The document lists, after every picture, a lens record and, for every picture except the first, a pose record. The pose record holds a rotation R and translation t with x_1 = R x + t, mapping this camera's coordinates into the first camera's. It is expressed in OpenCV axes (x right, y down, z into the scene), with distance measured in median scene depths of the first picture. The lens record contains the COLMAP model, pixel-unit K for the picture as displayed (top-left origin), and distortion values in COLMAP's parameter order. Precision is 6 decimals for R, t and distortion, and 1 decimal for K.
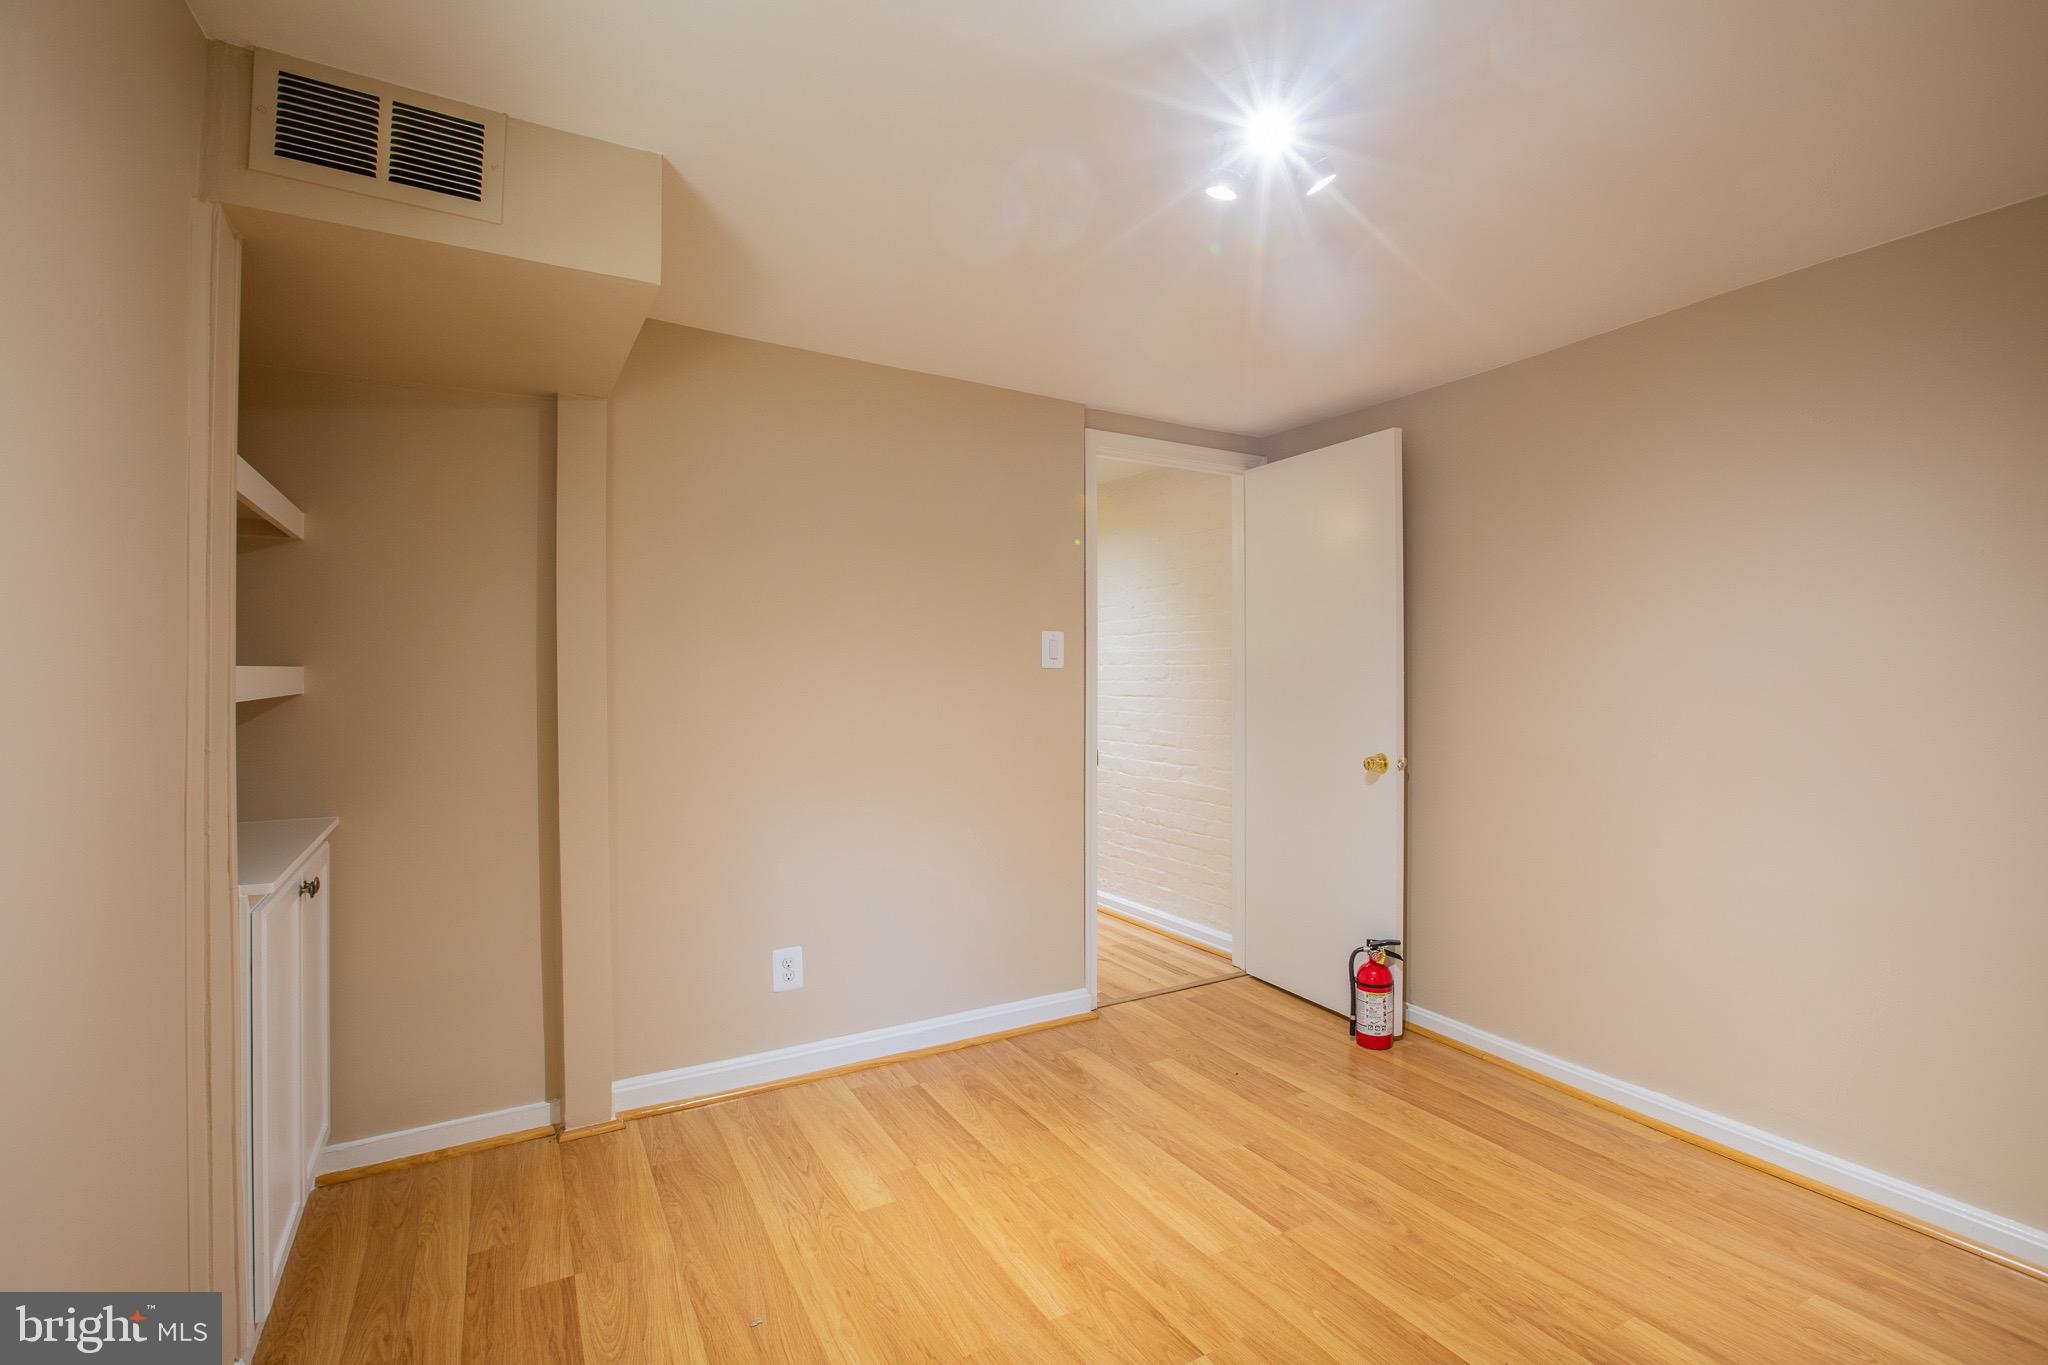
lens RADIAL K [[930.3, 0, 1030.8], [0, 930.3, 678.7], [0, 0, 1]] dist [-0.030704, 0.004641]
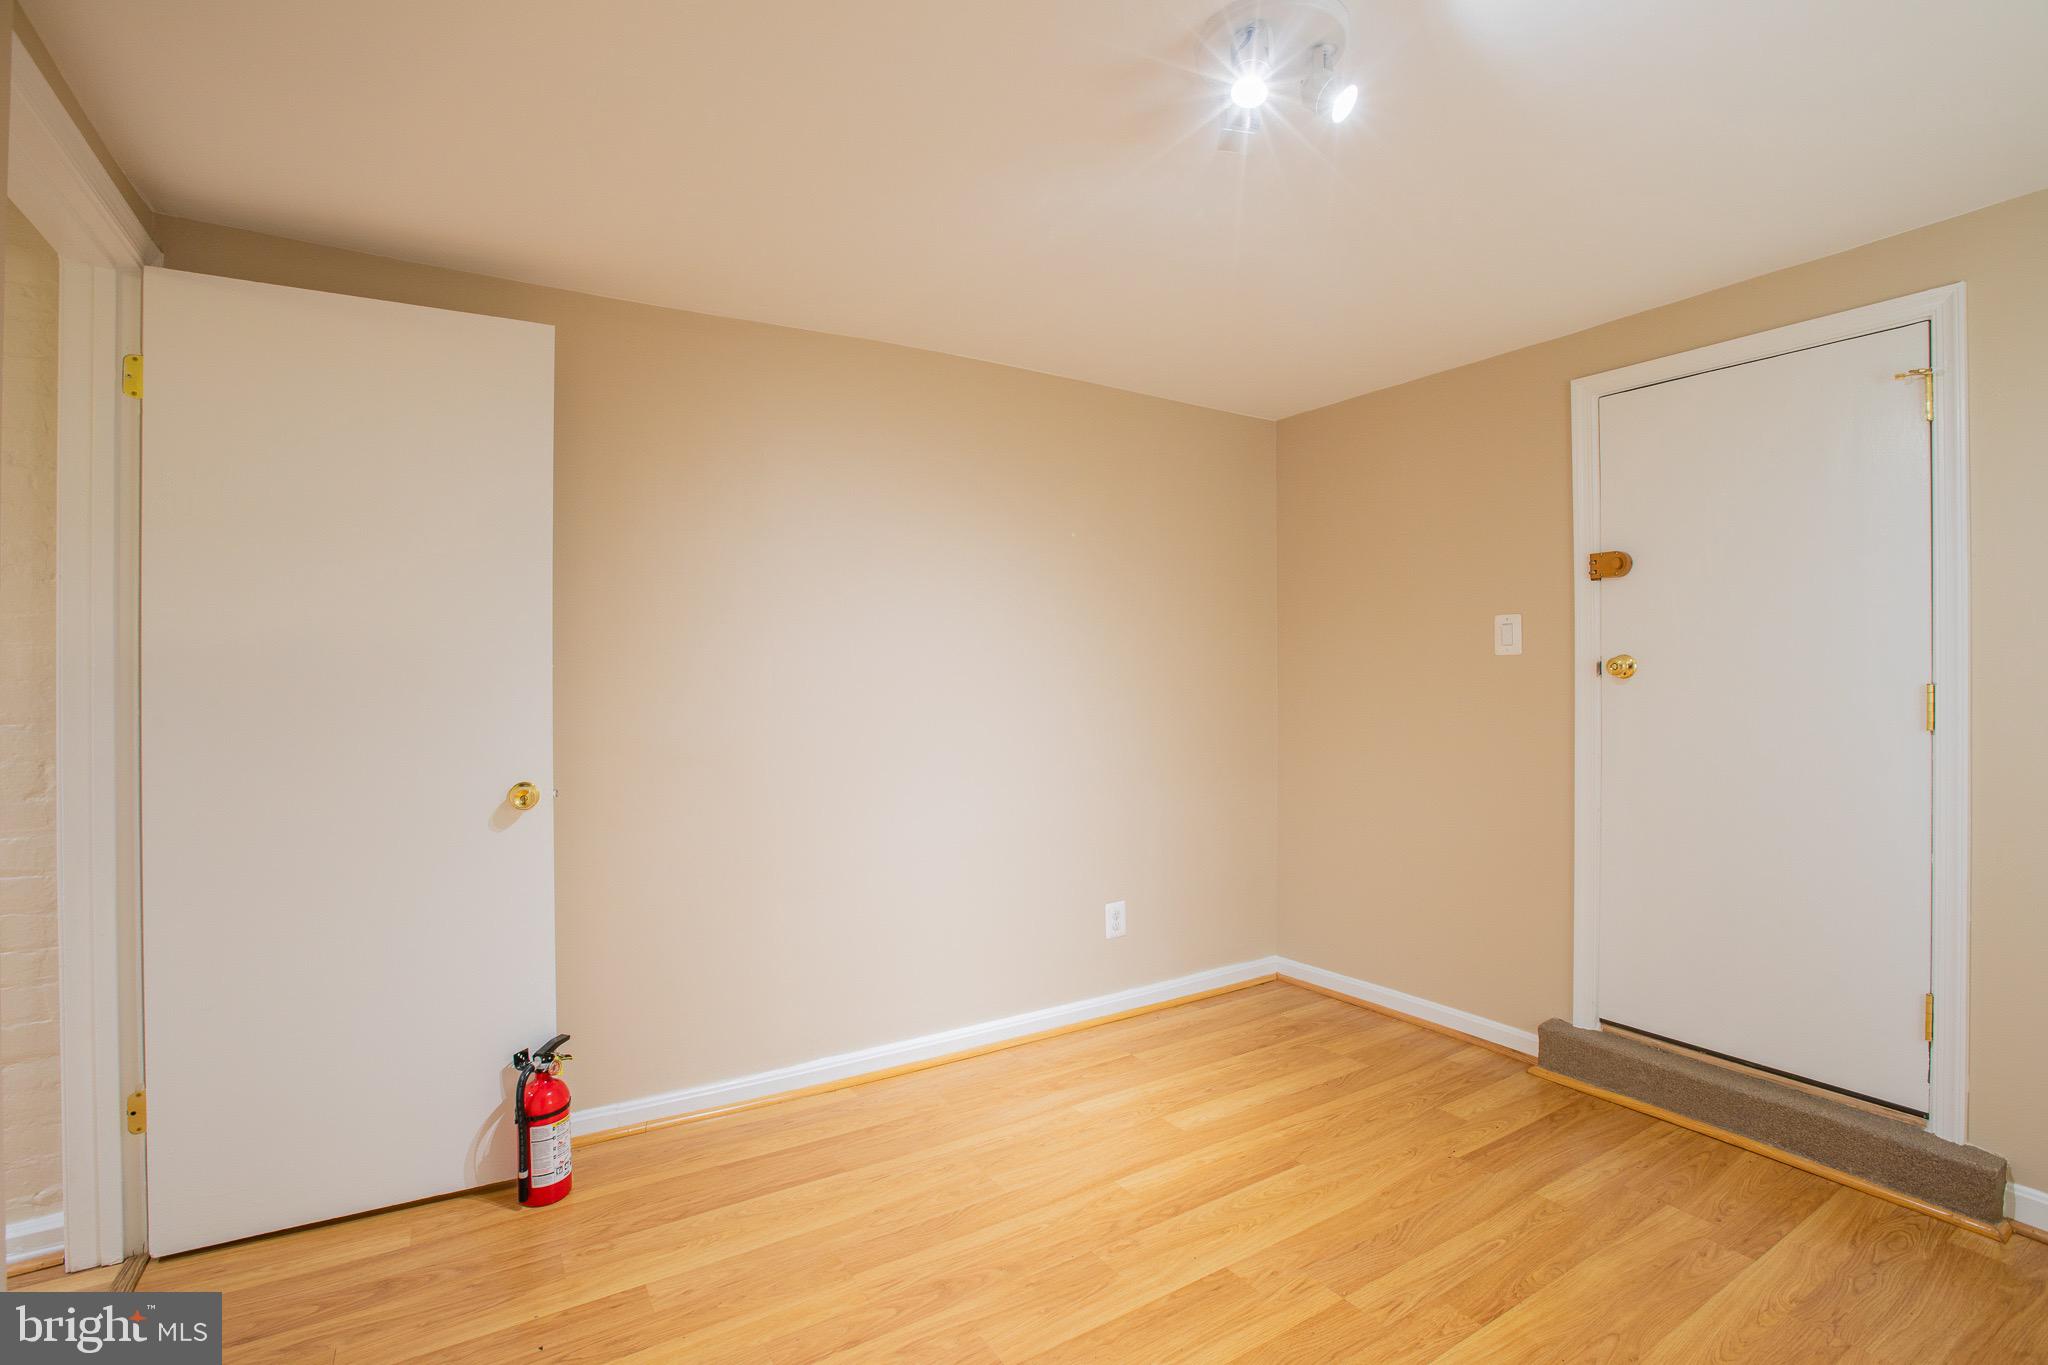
lens RADIAL K [[930.3, 0, 1026.6], [0, 930.3, 671.9], [0, 0, 1]] dist [-0.030704, 0.004641]
pose [[-0.037040, -0.001797, 0.999312, -0.427671], [0.006716, 0.999975, 0.002047, -0.002665], [-0.999291, 0.006787, -0.037027, 0.828779]]
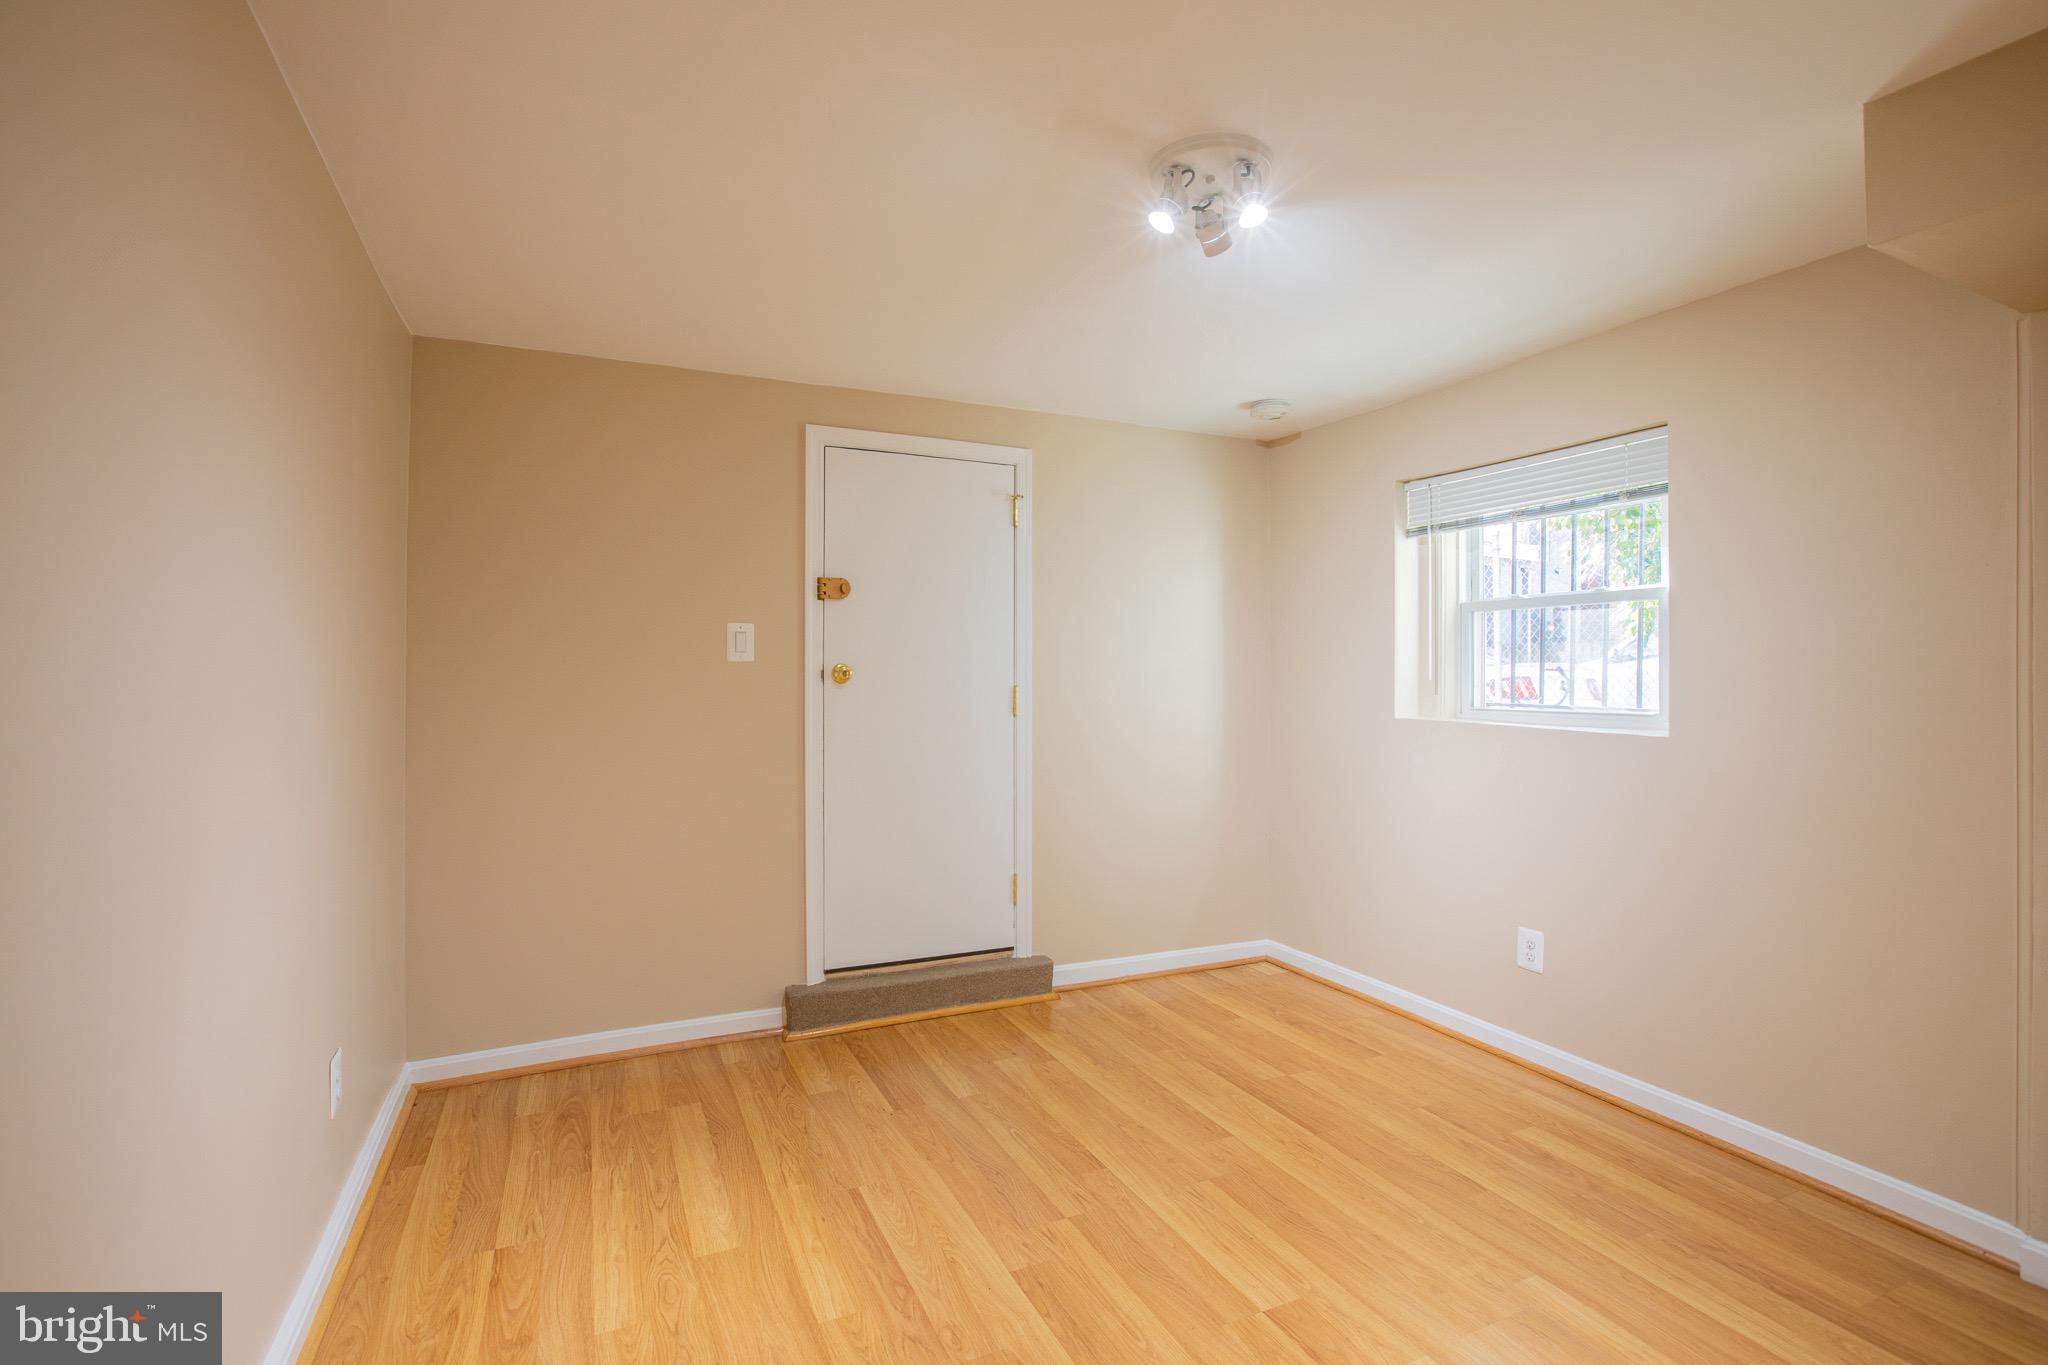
lens RADIAL K [[930.3, 0, 1022.4], [0, 930.3, 686.9], [0, 0, 1]] dist [-0.030704, 0.004641]
pose [[-0.996226, -0.009563, 0.086267, -0.171413], [-0.008950, 0.999932, 0.007488, -0.000268], [-0.086333, 0.006687, -0.996244, 1.040359]]
